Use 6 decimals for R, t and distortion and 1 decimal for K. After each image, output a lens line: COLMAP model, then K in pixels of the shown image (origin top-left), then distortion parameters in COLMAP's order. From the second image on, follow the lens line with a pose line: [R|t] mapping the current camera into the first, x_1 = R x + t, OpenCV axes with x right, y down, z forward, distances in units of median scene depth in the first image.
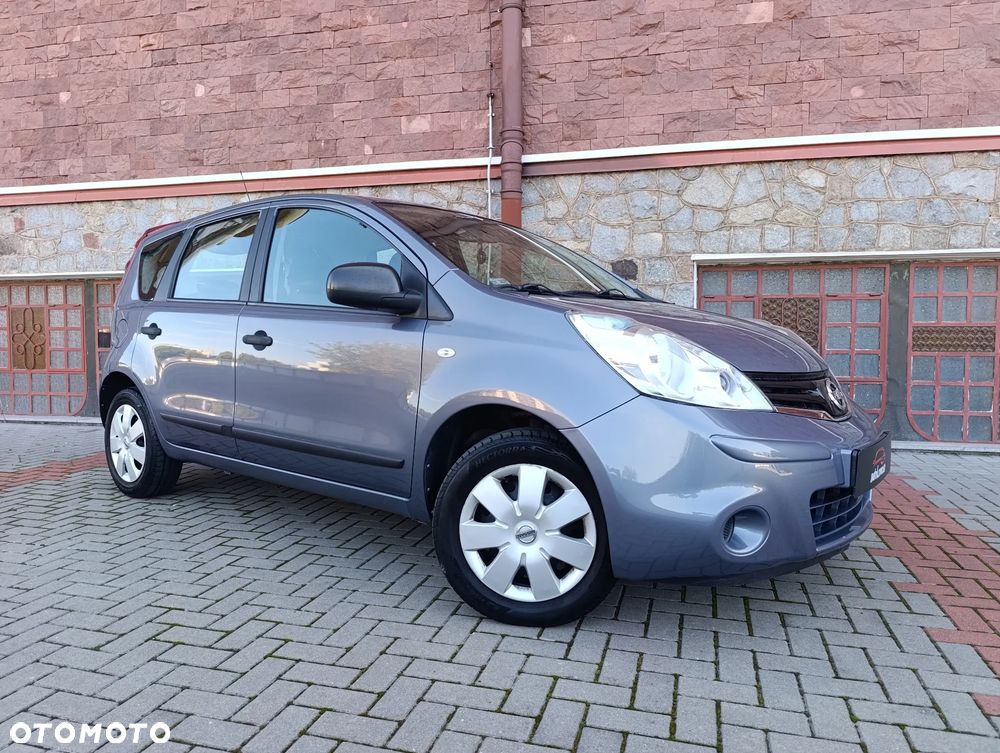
lens RADIAL K [[688.0, 0, 495.4], [0, 688.0, 370.6], [0, 0, 1]] dist [0.028493, -0.029279]
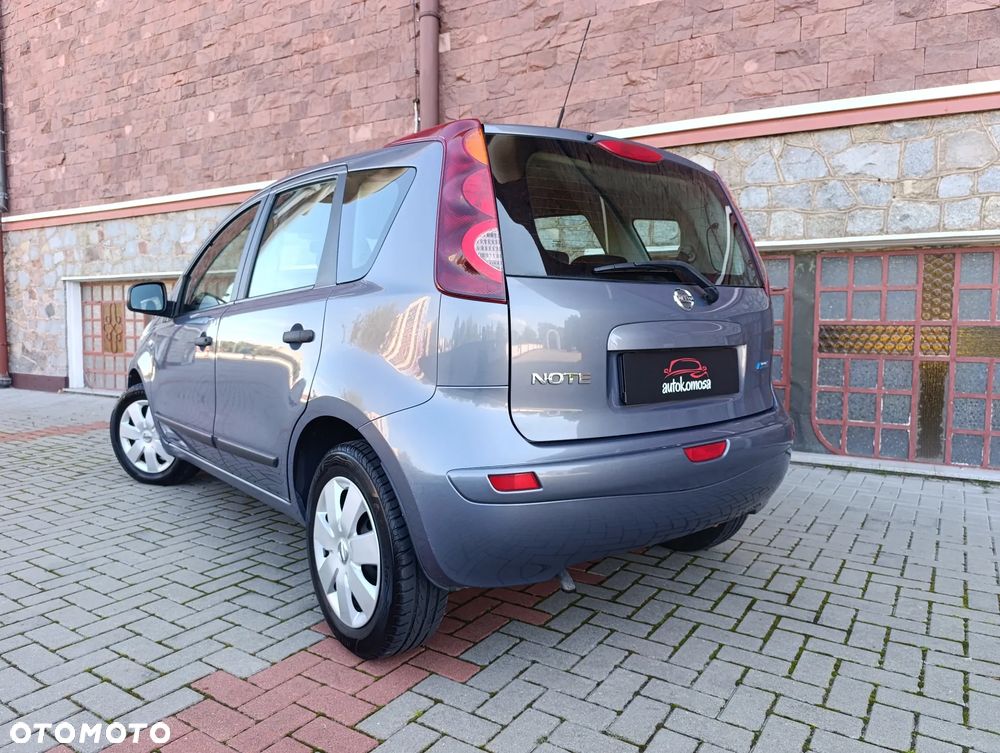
lens RADIAL K [[688.0, 0, 499.1], [0, 688.0, 371.7], [0, 0, 1]] dist [0.028493, -0.029279]
pose [[0.955972, 0.027069, -0.292208, 0.467951], [-0.021776, 0.999535, 0.021352, -0.013178], [0.292650, -0.014049, 0.956116, 0.027926]]
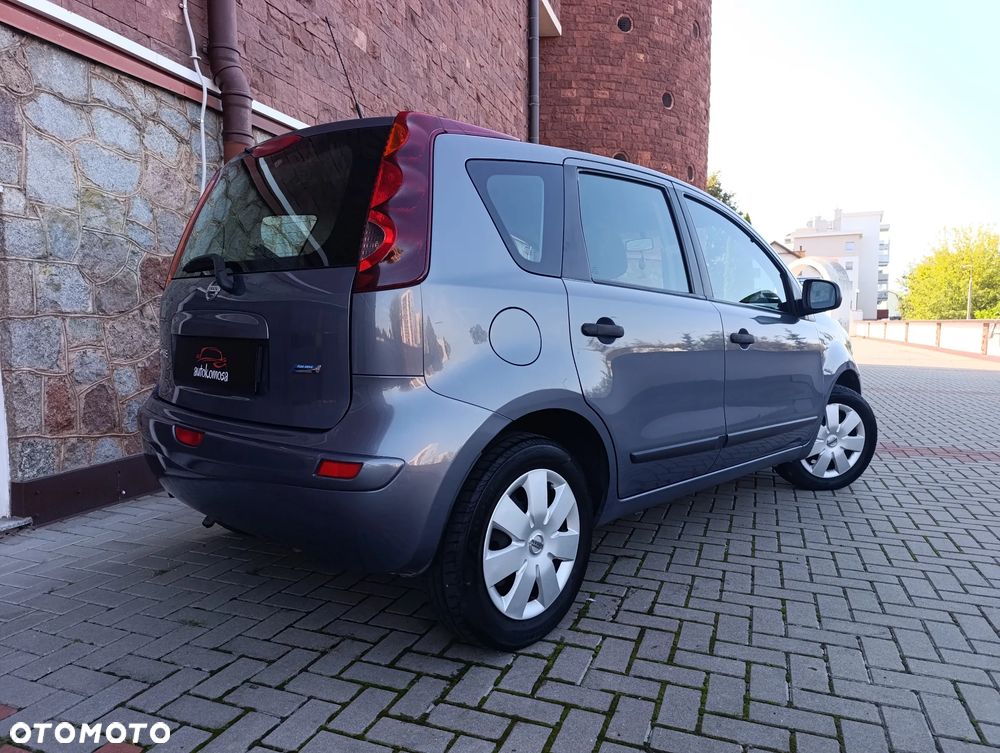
lens RADIAL K [[688.0, 0, 499.5], [0, 688.0, 373.3], [0, 0, 1]] dist [0.028493, -0.029279]
pose [[0.075648, -0.073255, 0.994440, -0.754004], [0.049061, 0.996363, 0.069665, -0.044270], [-0.995927, 0.043519, 0.078967, 0.706720]]
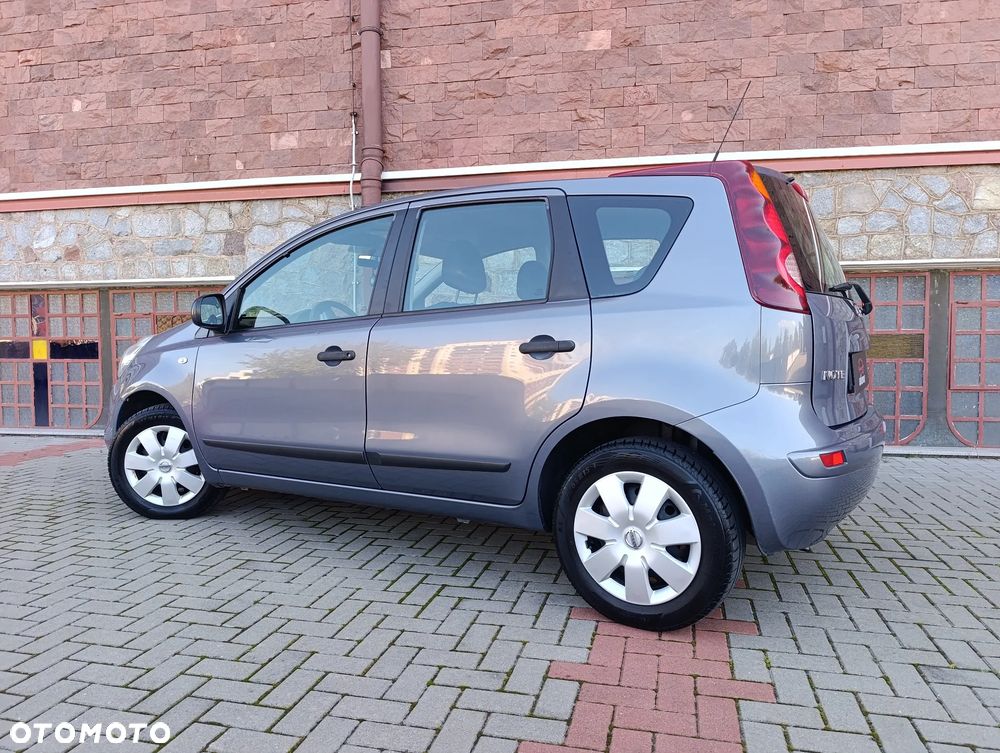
lens RADIAL K [[688.0, 0, 500.3], [0, 688.0, 374.9], [0, 0, 1]] dist [0.028493, -0.029279]
pose [[0.999181, -0.007221, 0.039806, 0.183581], [0.007226, 0.999974, 0.000038, -0.004861], [-0.039805, 0.000250, 0.999207, -0.051831]]
